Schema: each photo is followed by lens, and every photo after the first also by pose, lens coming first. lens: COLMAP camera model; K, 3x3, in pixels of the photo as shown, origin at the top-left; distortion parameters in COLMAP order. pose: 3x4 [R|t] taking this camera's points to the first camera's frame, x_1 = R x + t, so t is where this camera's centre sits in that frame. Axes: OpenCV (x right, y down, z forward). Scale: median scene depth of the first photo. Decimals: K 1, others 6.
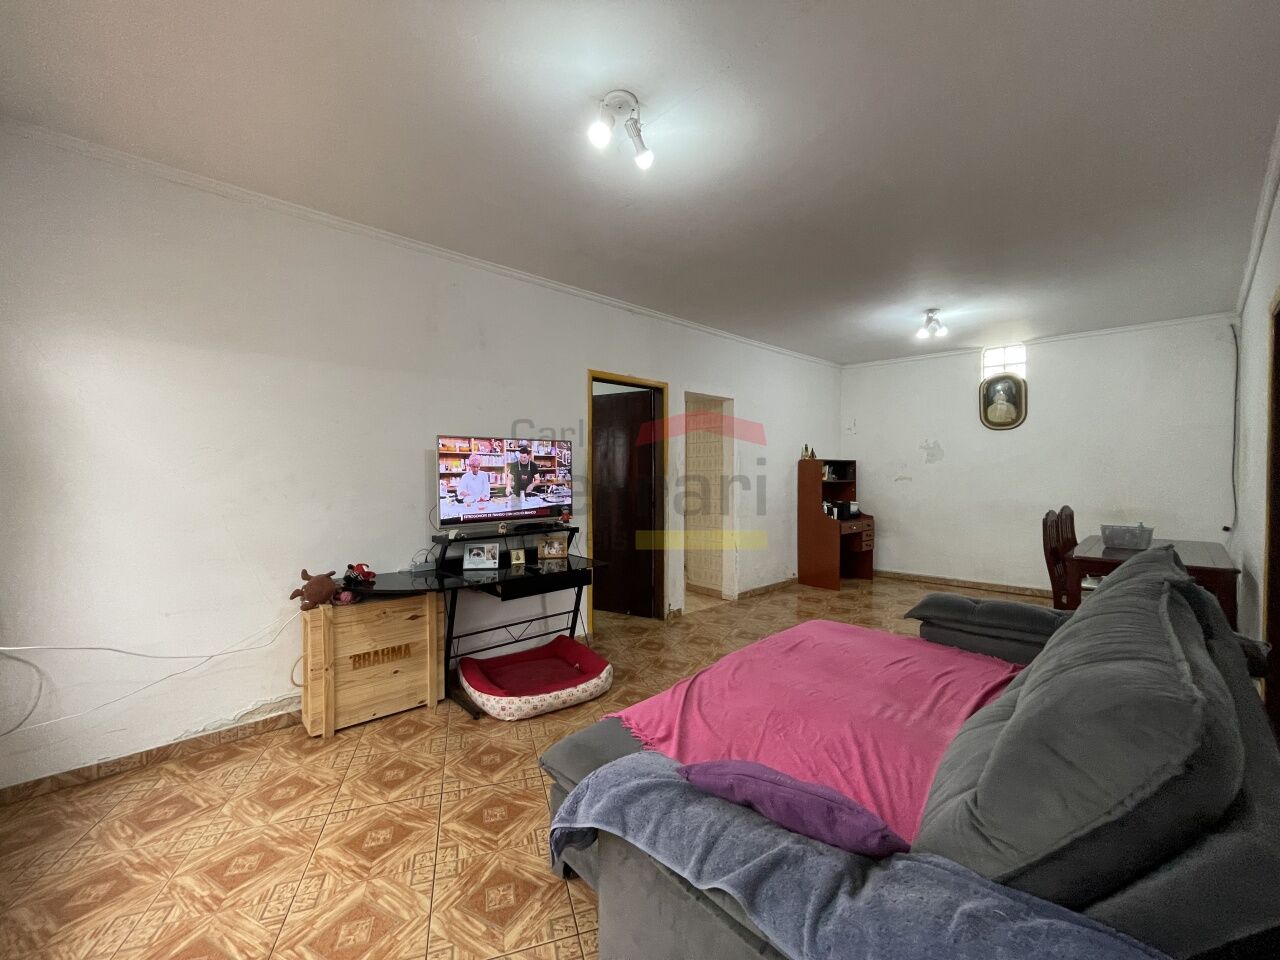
lens RADIAL K [[519.3, 0, 643.0], [0, 519.3, 479.9], [0, 0, 1]] dist [-0.005563, 0.002082]
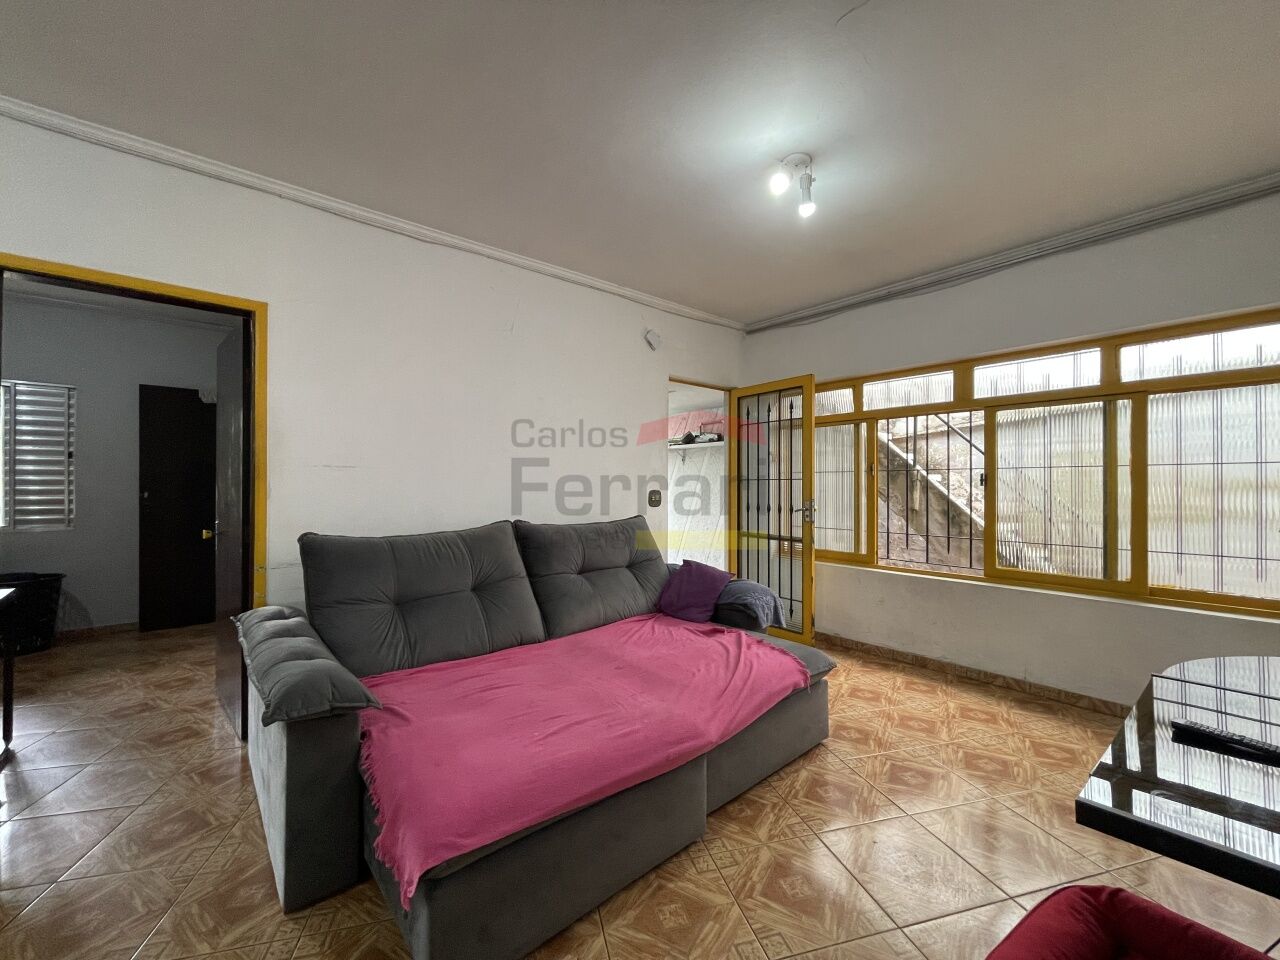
lens RADIAL K [[519.3, 0, 640.6], [0, 519.3, 486.1], [0, 0, 1]] dist [-0.005563, 0.002082]
pose [[-0.998792, 0.003576, 0.049014, -0.087225], [0.004453, 0.999832, 0.017781, -0.005958], [-0.048942, 0.017977, -0.998640, 2.437982]]
